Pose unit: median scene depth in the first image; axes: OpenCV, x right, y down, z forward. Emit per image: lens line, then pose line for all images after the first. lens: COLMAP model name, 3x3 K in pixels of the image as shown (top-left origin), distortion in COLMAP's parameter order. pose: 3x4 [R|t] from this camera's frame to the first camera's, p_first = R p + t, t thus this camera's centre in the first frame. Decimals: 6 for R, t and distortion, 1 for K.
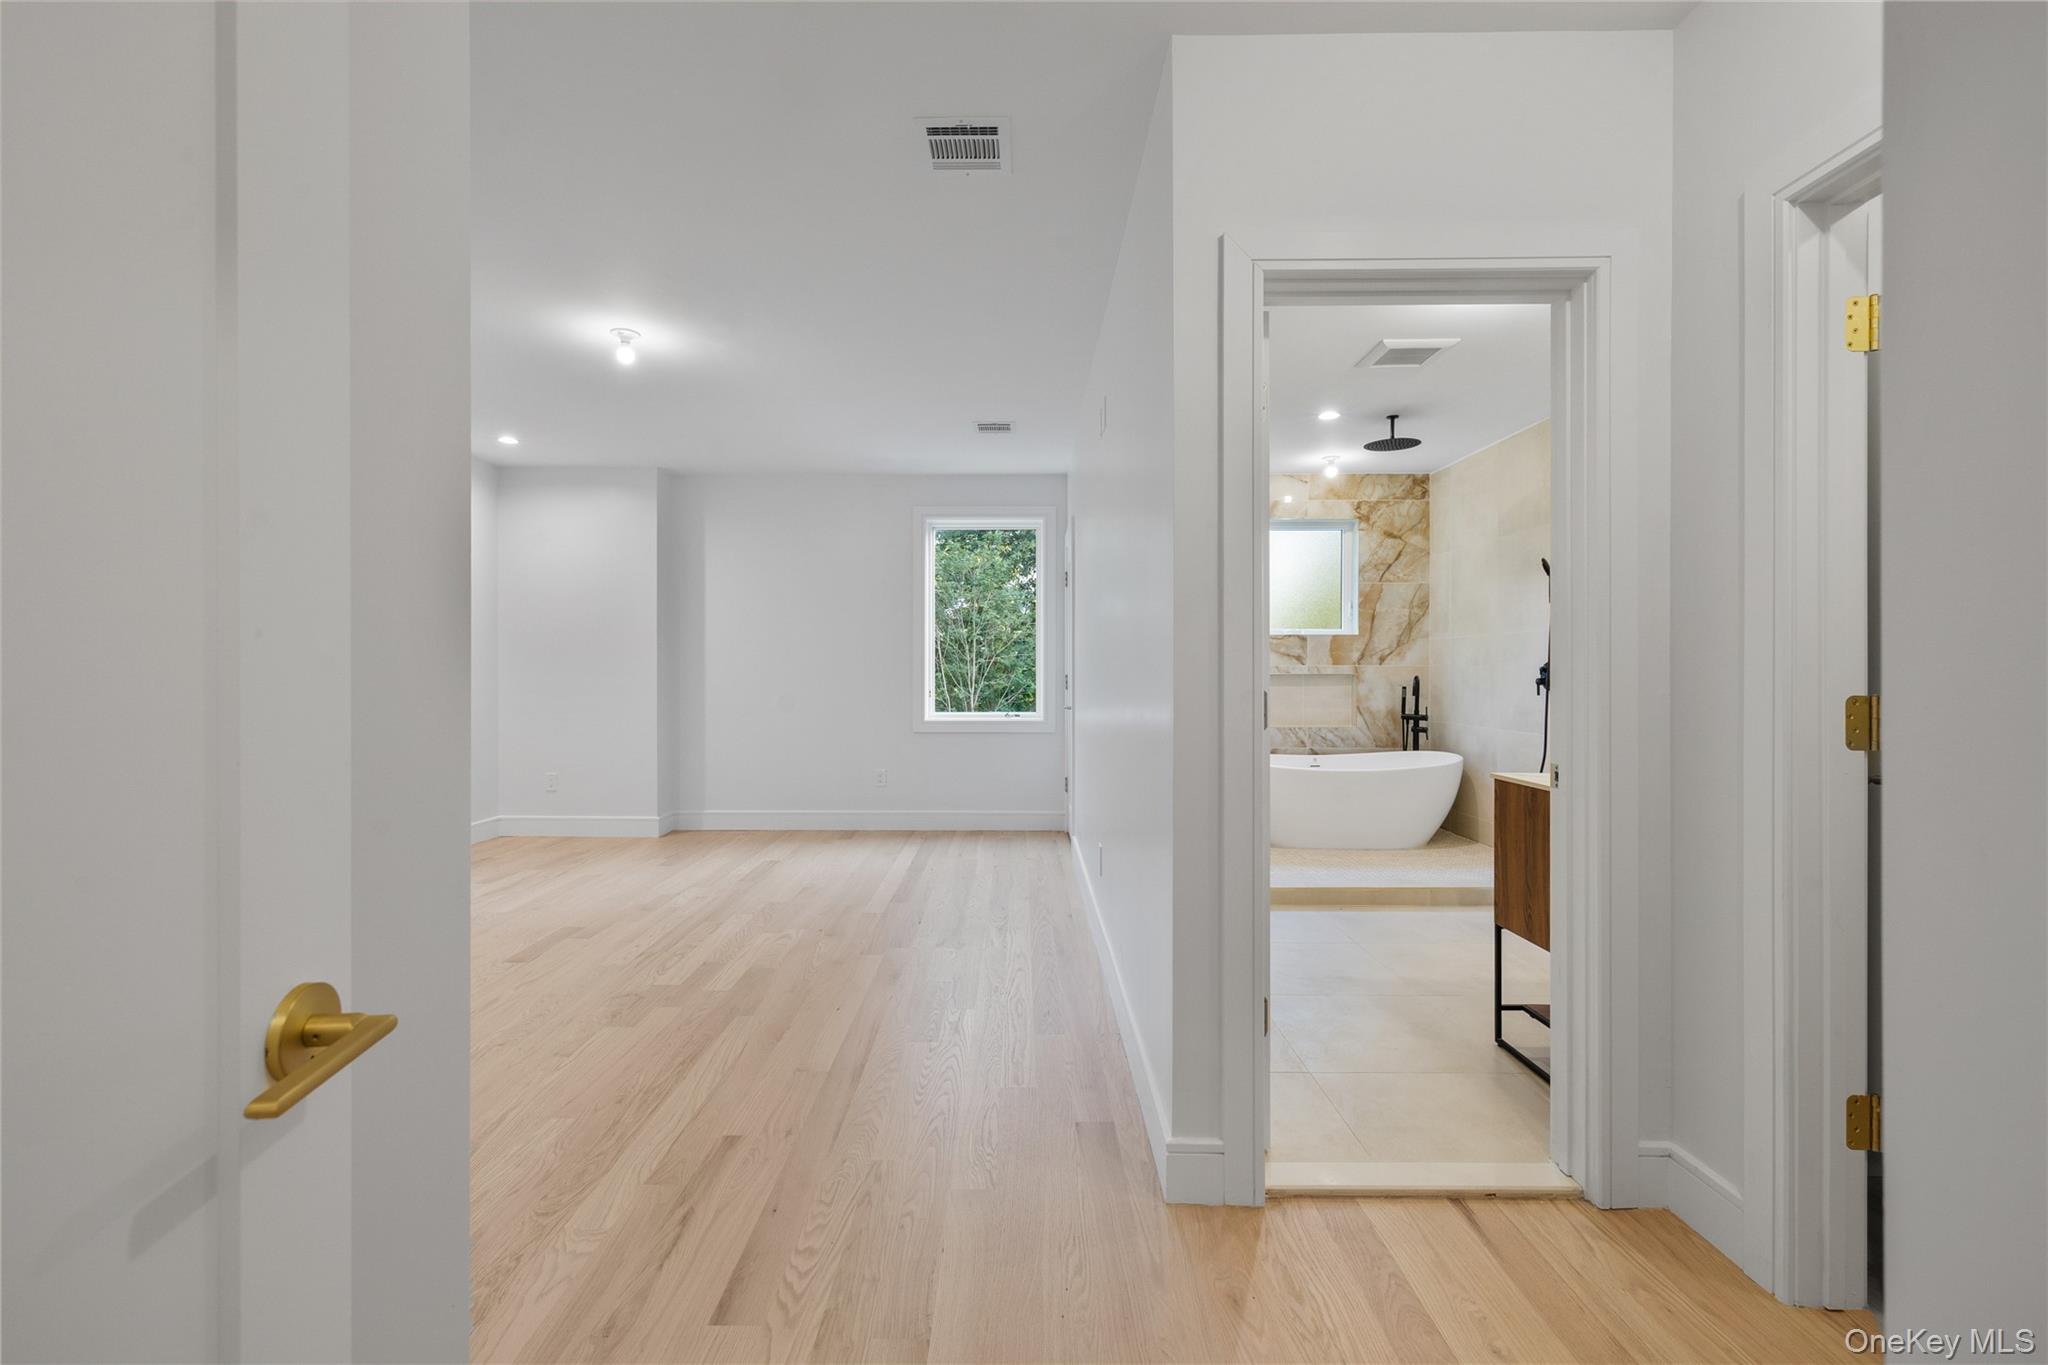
lens RADIAL K [[862.1, 0, 1027.6], [0, 862.1, 671.9], [0, 0, 1]] dist [-0.000464, 0.001015]
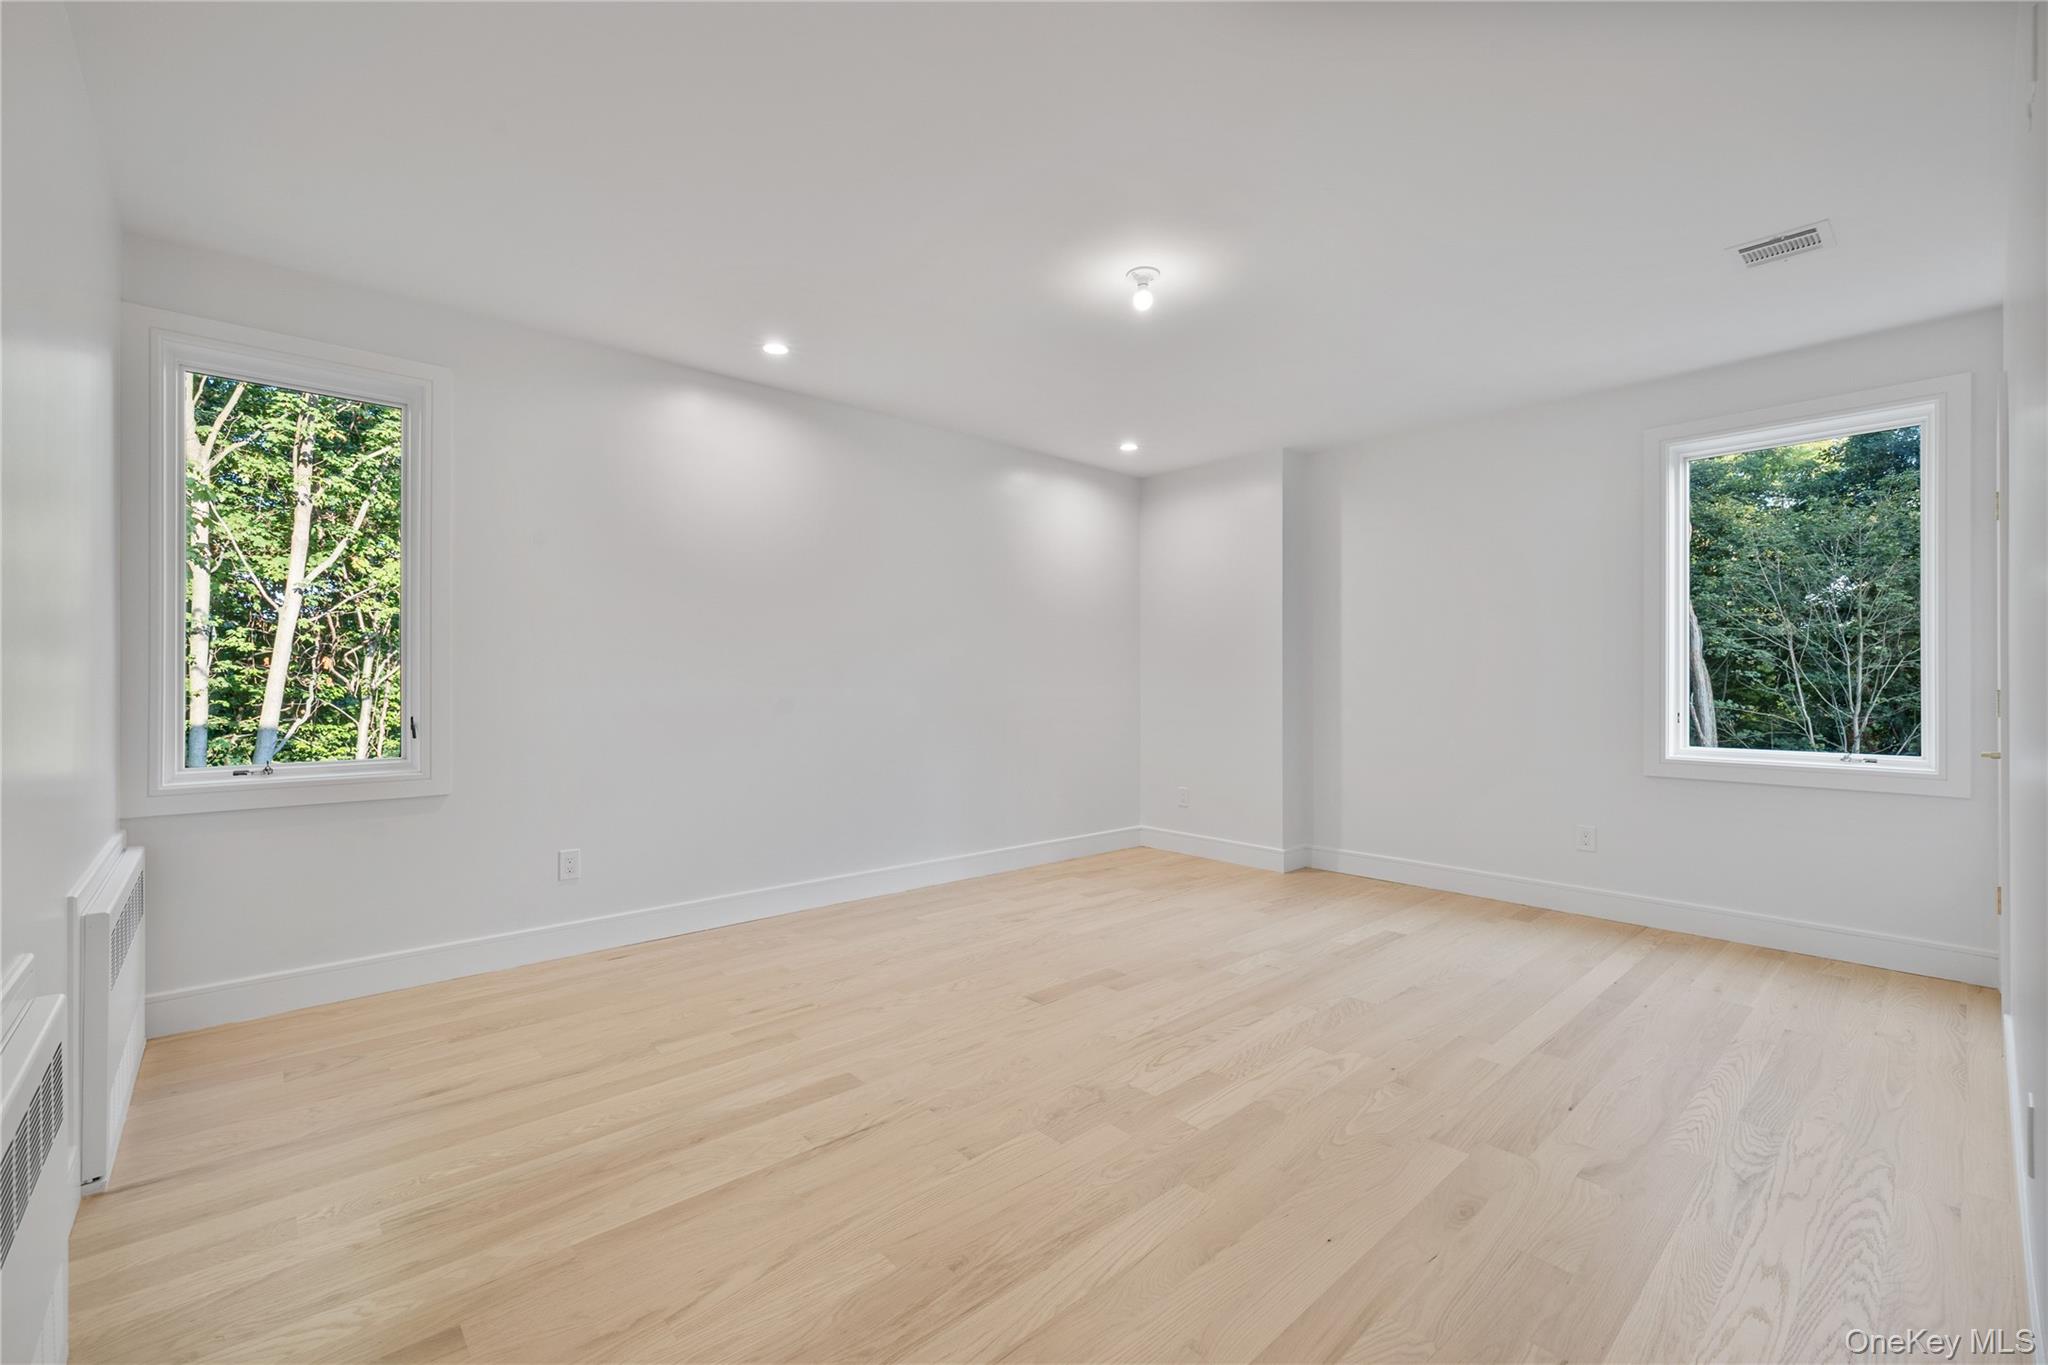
lens RADIAL K [[862.1, 0, 1017.0], [0, 862.1, 679.0], [0, 0, 1]] dist [-0.000464, 0.001015]
pose [[0.660313, -0.001058, -0.750989, 0.048432], [-0.001785, 0.999994, -0.002979, -0.000484], [0.750988, 0.003308, 0.660308, 0.233027]]
